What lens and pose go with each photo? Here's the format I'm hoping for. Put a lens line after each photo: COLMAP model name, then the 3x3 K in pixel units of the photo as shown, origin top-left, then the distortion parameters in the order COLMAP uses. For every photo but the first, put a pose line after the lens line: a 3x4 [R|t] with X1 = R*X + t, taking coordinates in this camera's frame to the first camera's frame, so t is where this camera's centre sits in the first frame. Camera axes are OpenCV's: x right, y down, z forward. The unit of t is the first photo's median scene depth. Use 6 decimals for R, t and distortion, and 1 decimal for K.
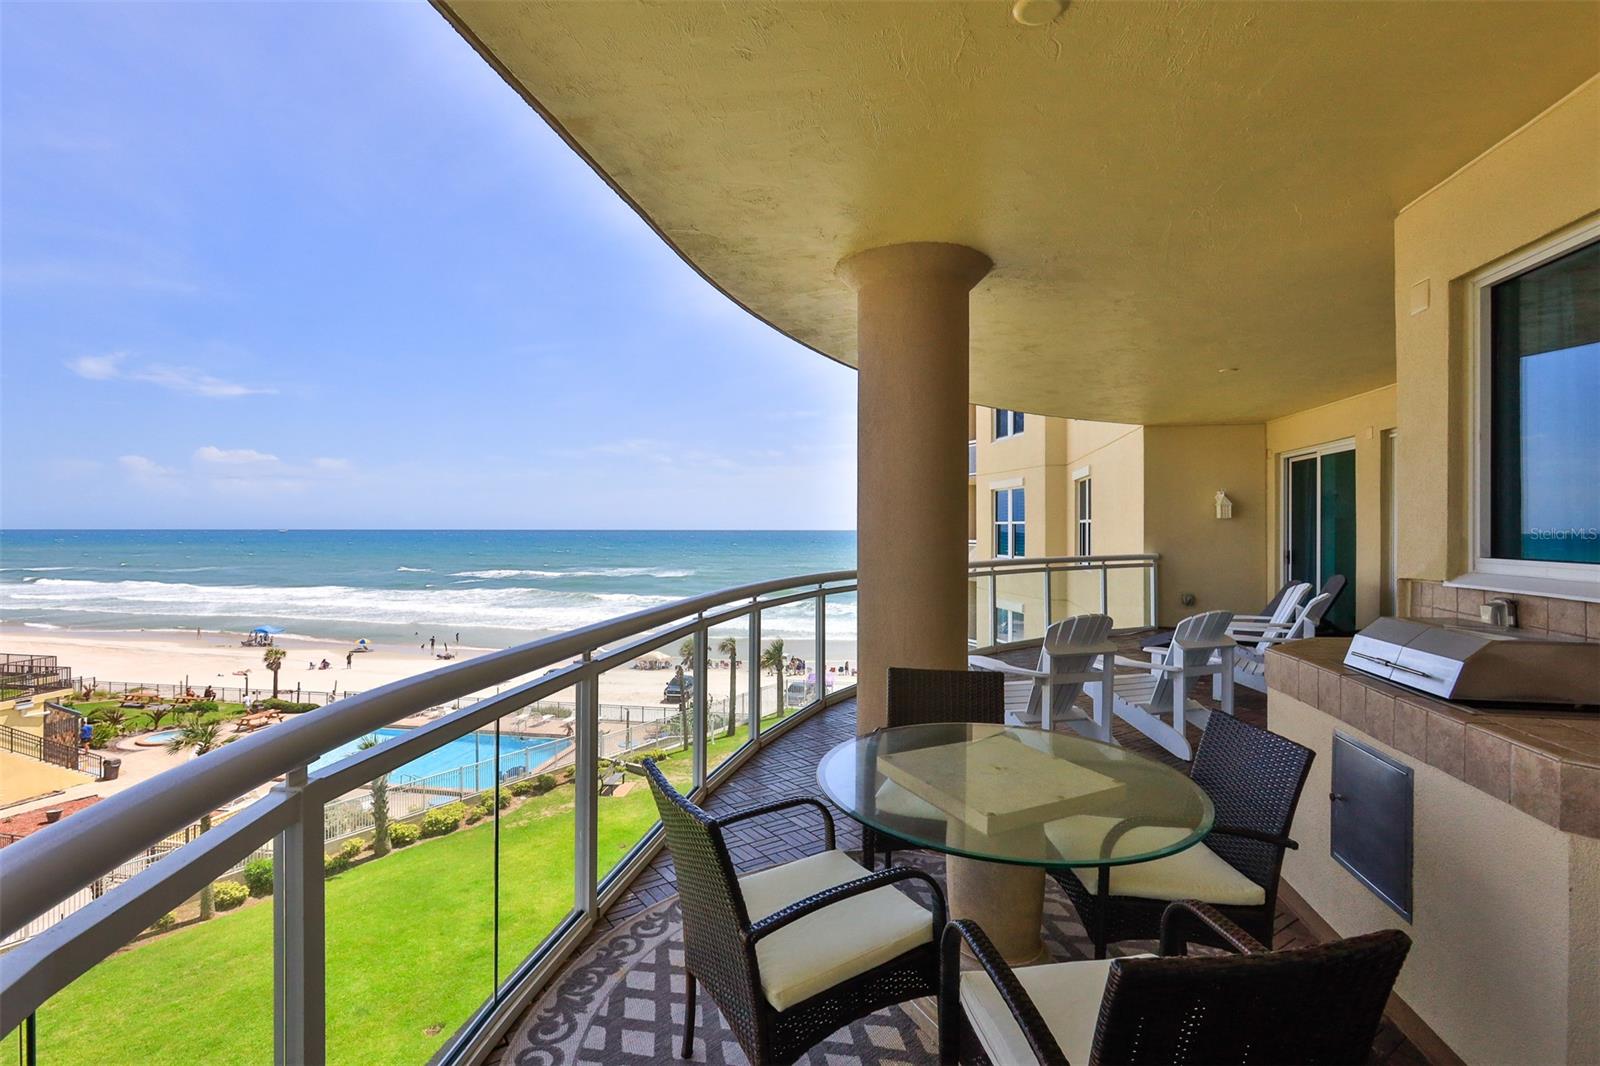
lens RADIAL K [[747.9, 0, 787.8], [0, 747.9, 529.4], [0, 0, 1]] dist [-0.005441, 0.001764]
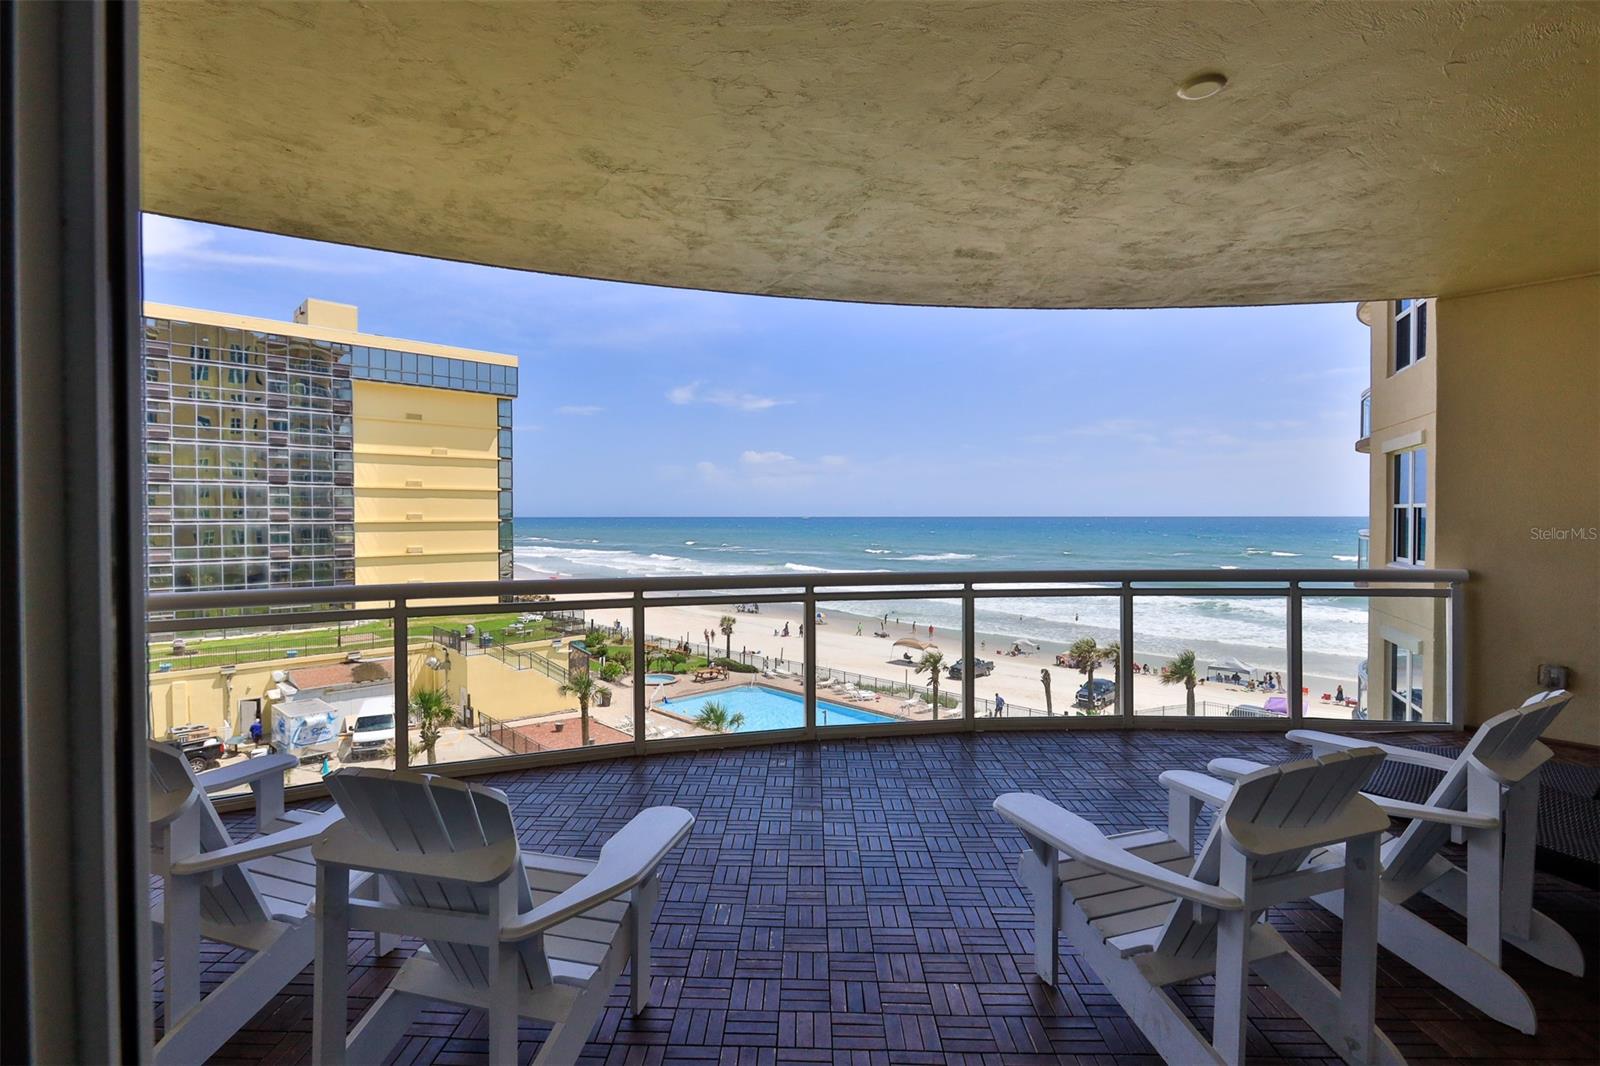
lens RADIAL K [[747.9, 0, 794.5], [0, 747.9, 529.2], [0, 0, 1]] dist [-0.005441, 0.001764]
pose [[0.820660, 0.007441, -0.571368, 0.087107], [0.002924, 0.999847, 0.017221, -0.000760], [0.571409, -0.015804, 0.820513, 0.076385]]
